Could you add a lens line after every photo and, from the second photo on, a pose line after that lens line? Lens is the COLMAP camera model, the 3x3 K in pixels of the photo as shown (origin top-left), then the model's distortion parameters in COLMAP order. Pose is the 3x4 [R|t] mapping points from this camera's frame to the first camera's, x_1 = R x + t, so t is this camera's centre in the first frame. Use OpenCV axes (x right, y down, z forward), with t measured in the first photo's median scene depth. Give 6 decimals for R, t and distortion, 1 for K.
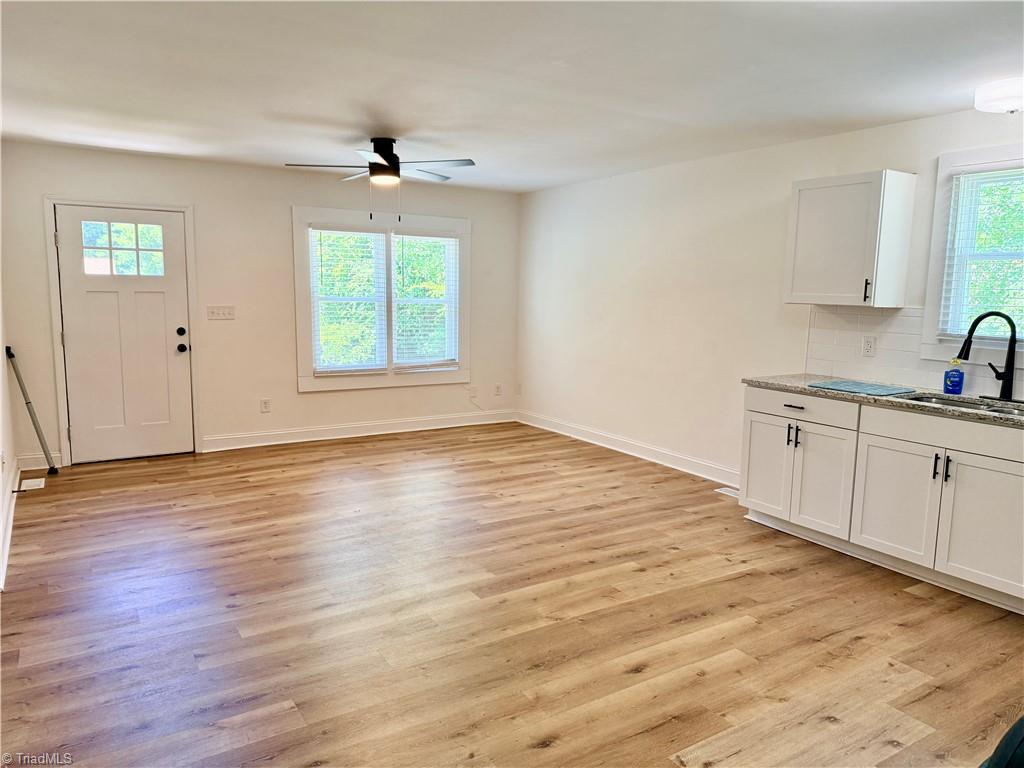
lens RADIAL K [[719.9, 0, 512.0], [0, 719.9, 384.0], [0, 0, 1]] dist [0.060151, -0.073927]
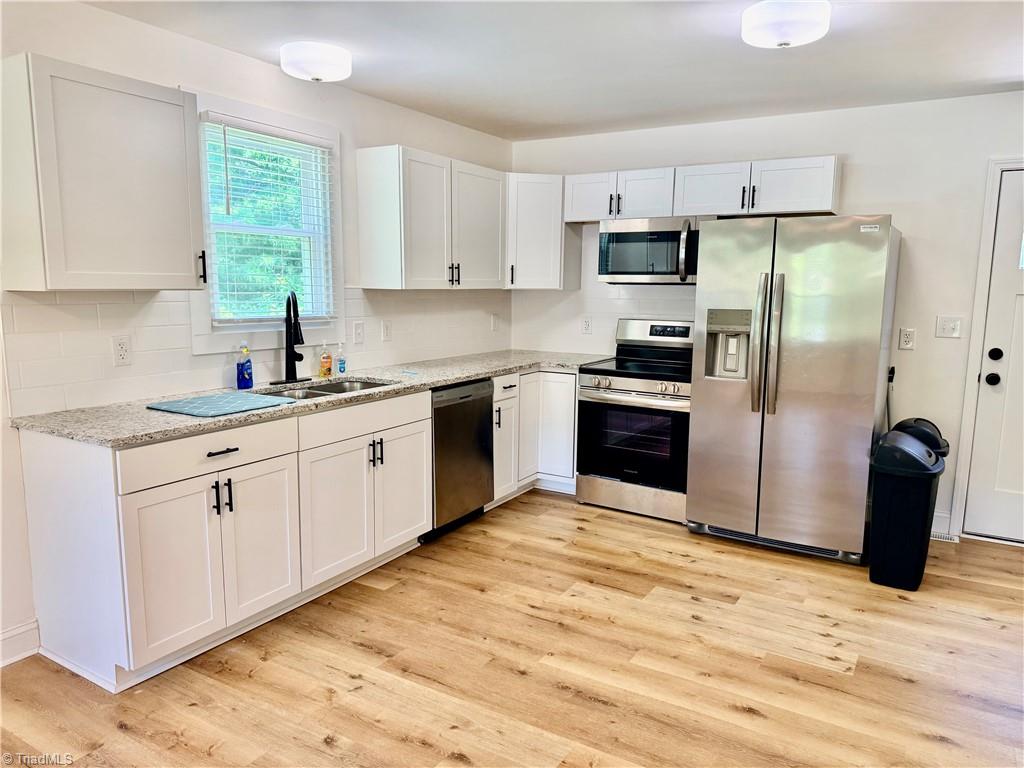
lens RADIAL K [[719.9, 0, 512.0], [0, 719.9, 384.0], [0, 0, 1]] dist [0.060151, -0.073927]
pose [[-0.444199, -0.153493, 0.882682, -0.343533], [0.098285, 0.970920, 0.218297, -0.174671], [-0.890521, 0.183721, -0.416195, 1.277663]]
